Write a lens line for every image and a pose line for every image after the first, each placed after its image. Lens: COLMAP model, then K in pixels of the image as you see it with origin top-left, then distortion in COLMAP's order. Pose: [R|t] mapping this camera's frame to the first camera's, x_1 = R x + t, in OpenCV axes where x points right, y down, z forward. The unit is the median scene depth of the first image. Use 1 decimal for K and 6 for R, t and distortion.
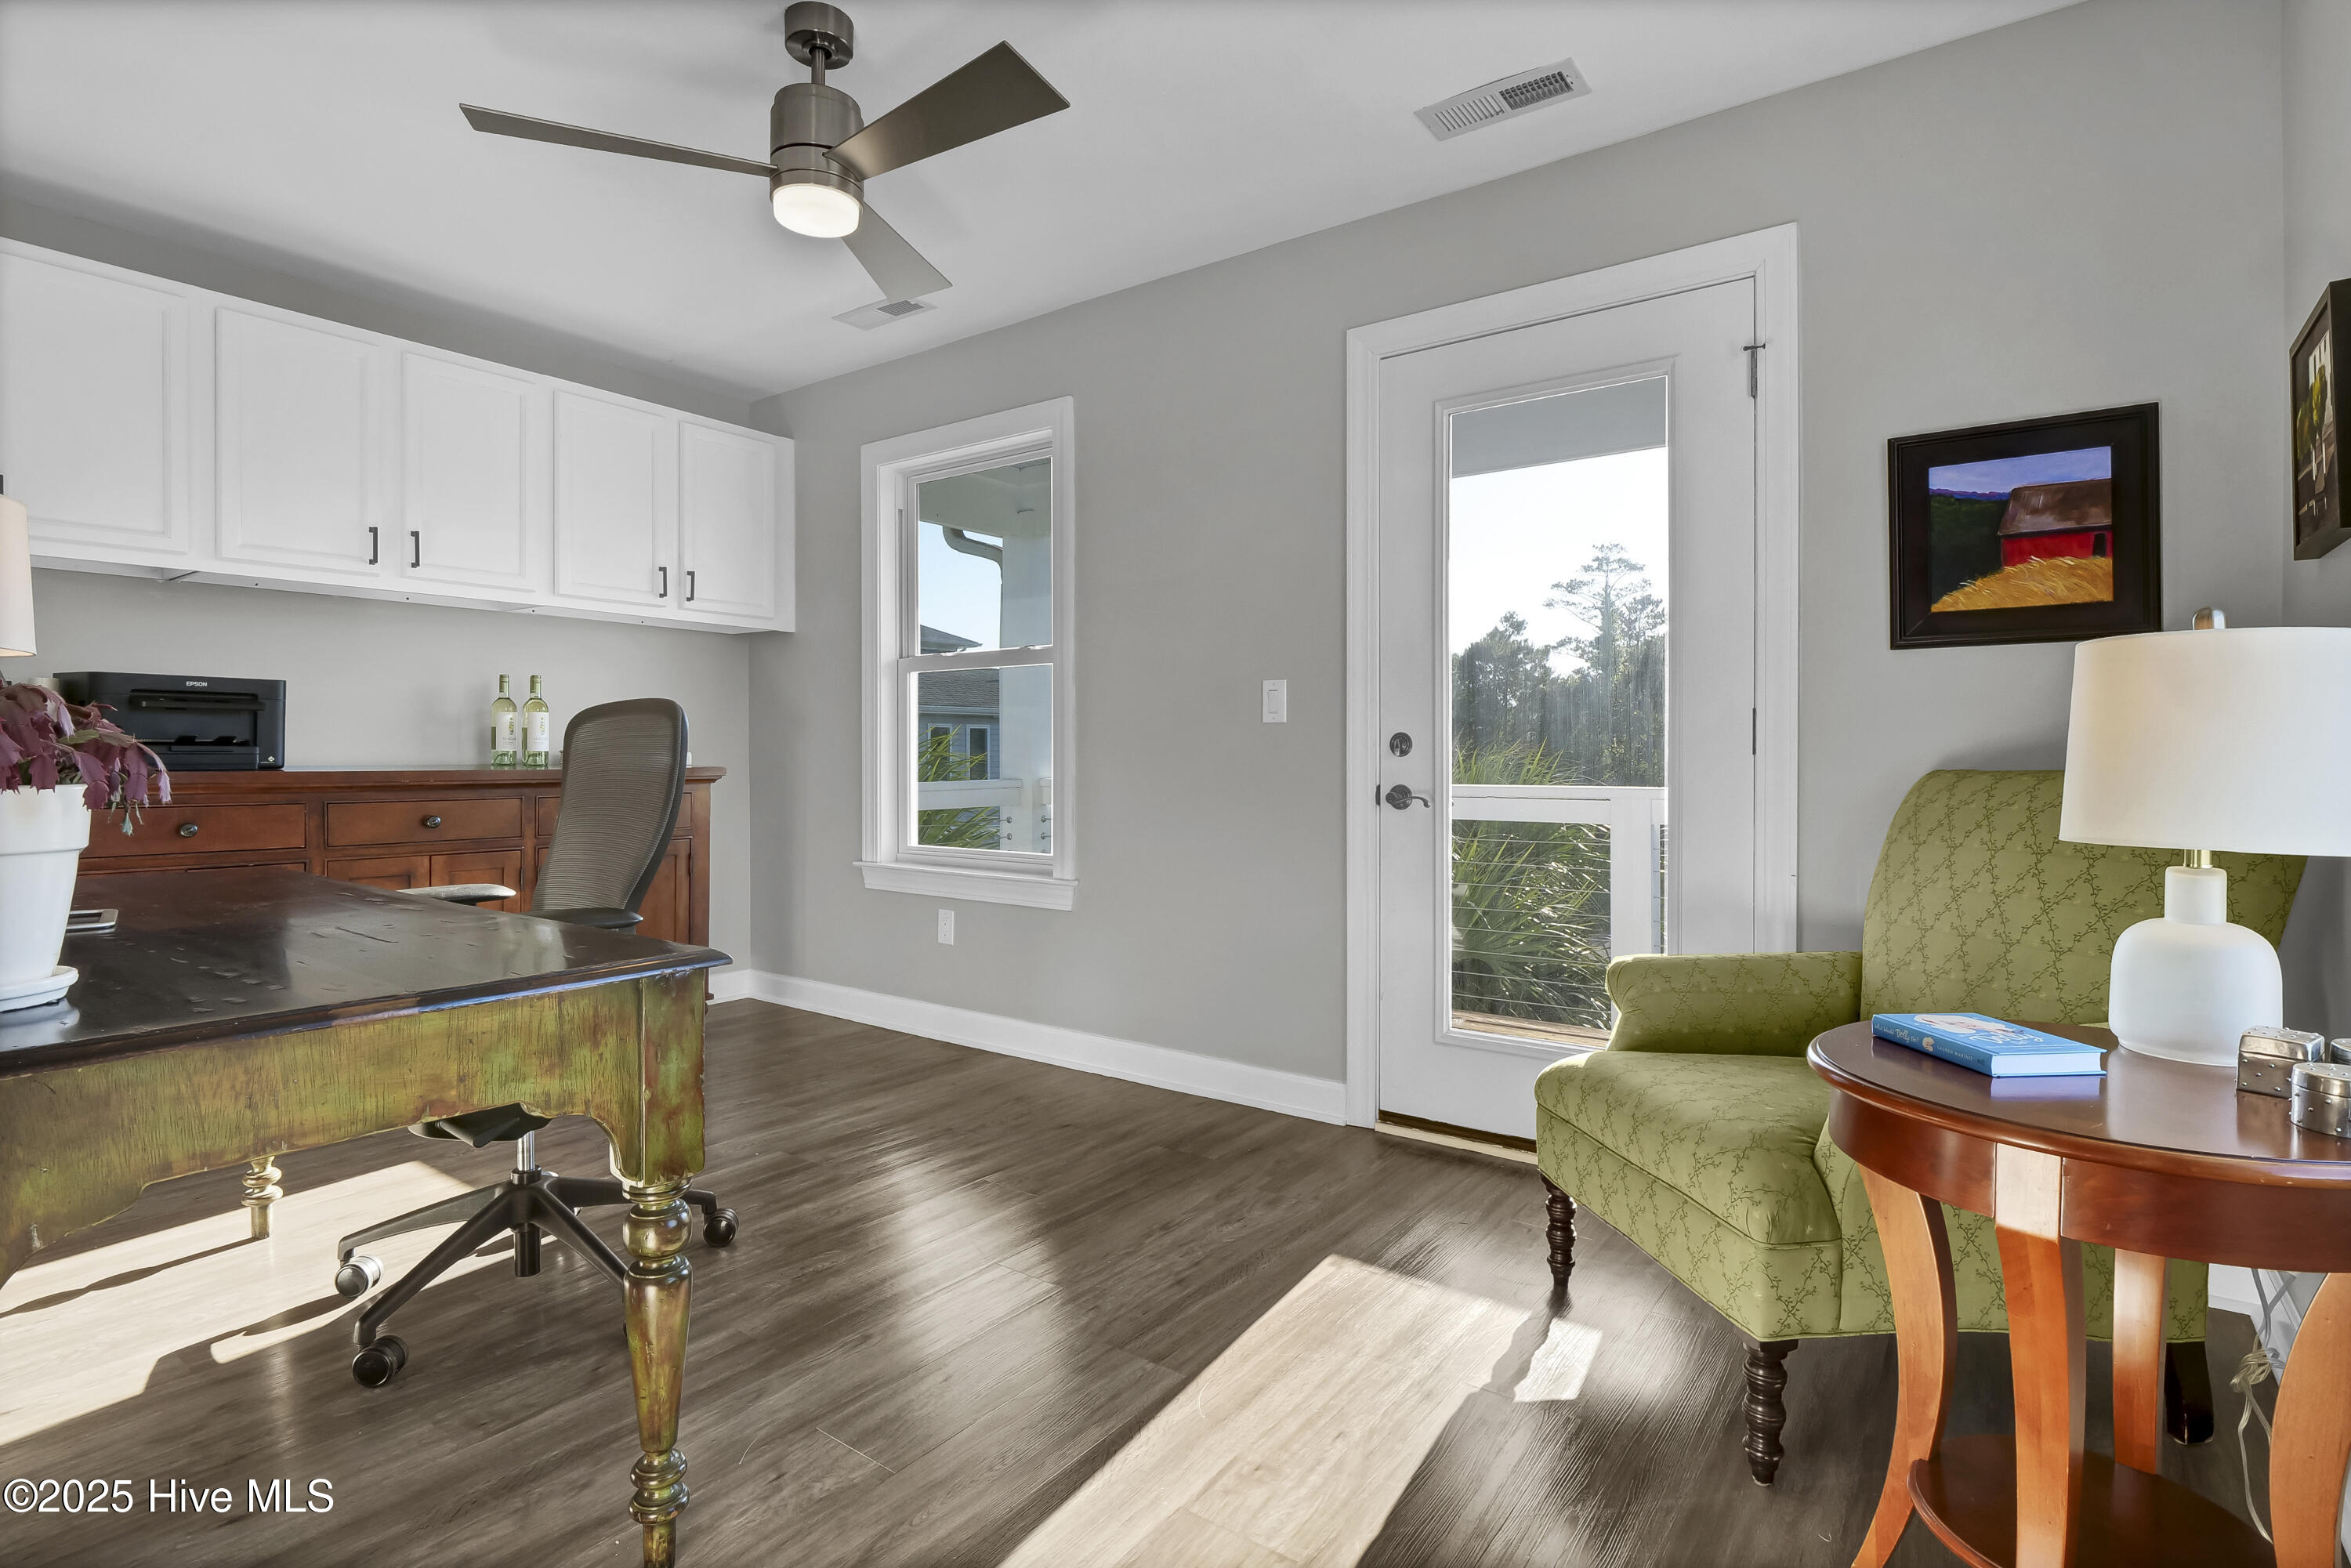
lens RADIAL K [[1178.6, 0, 1175.5], [0, 1178.6, 784.0], [0, 0, 1]] dist [-0.014294, -0.001358]
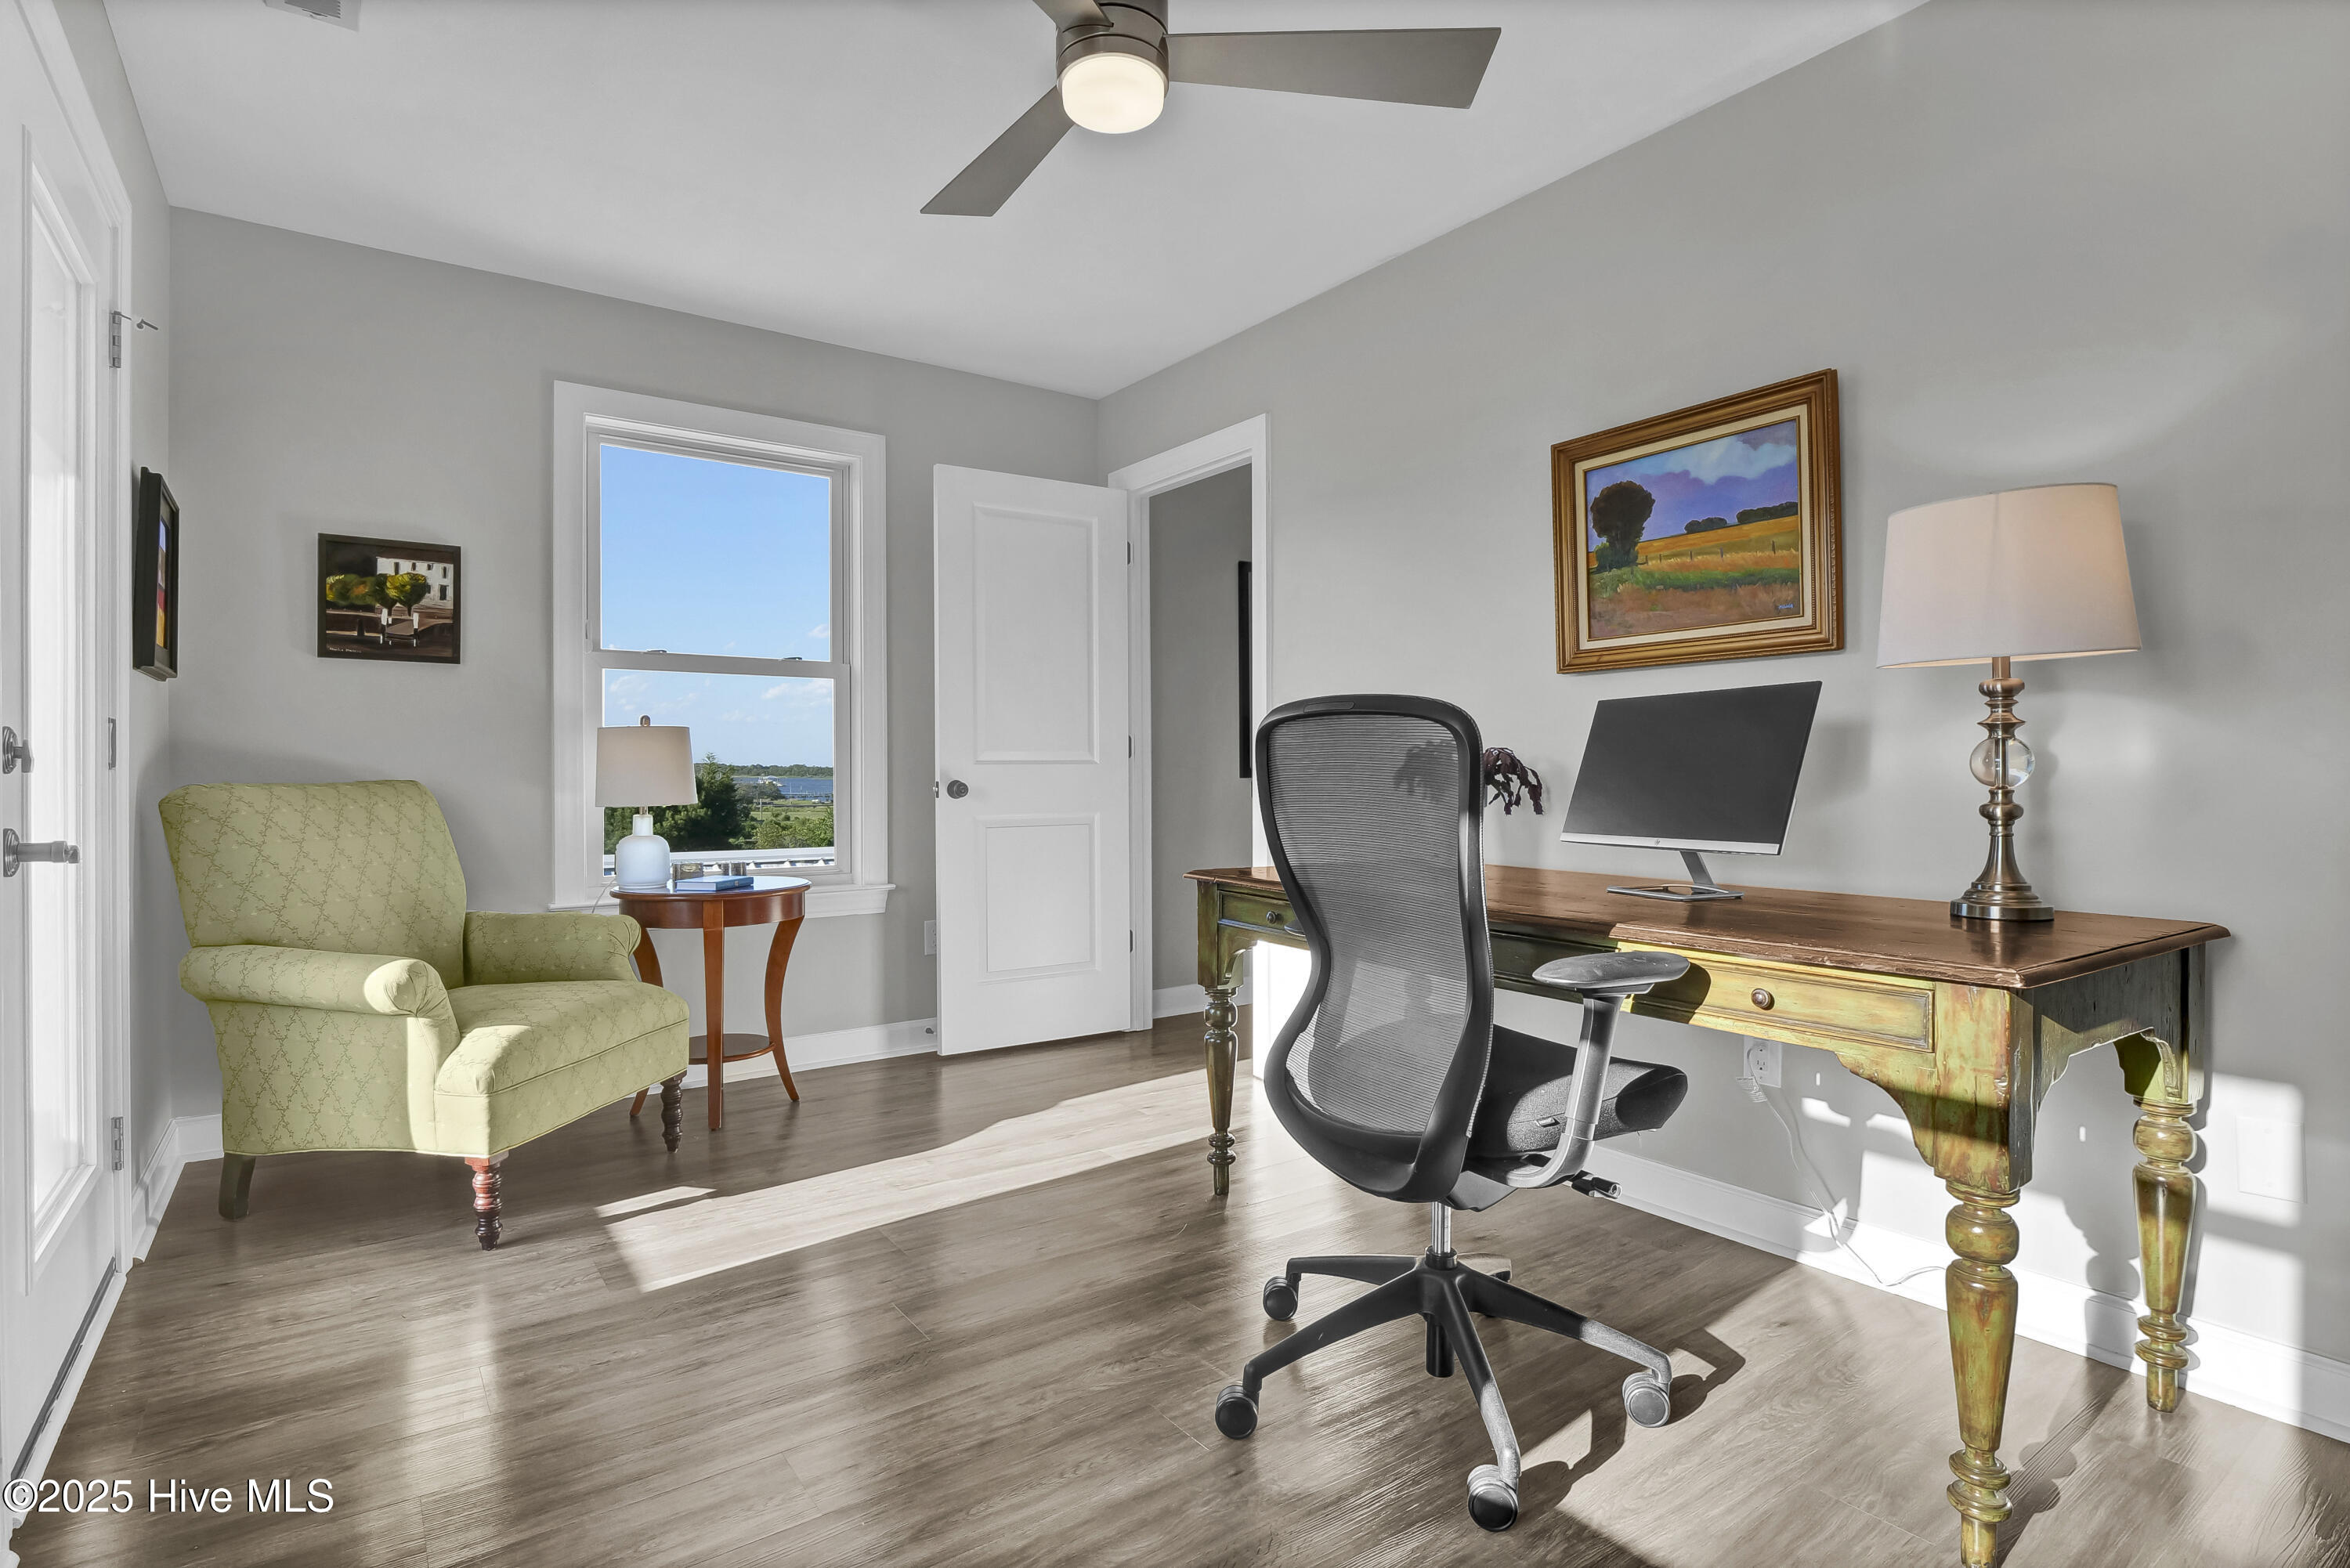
lens RADIAL K [[1178.1, 0, 1175.0], [0, 1178.1, 784.0], [0, 0, 1]] dist [-0.014294, -0.001358]
pose [[-0.951953, -0.002645, 0.306232, -0.696639], [0.006123, 0.999598, 0.027665, -0.039430], [-0.306183, 0.028211, -0.951555, 2.067821]]
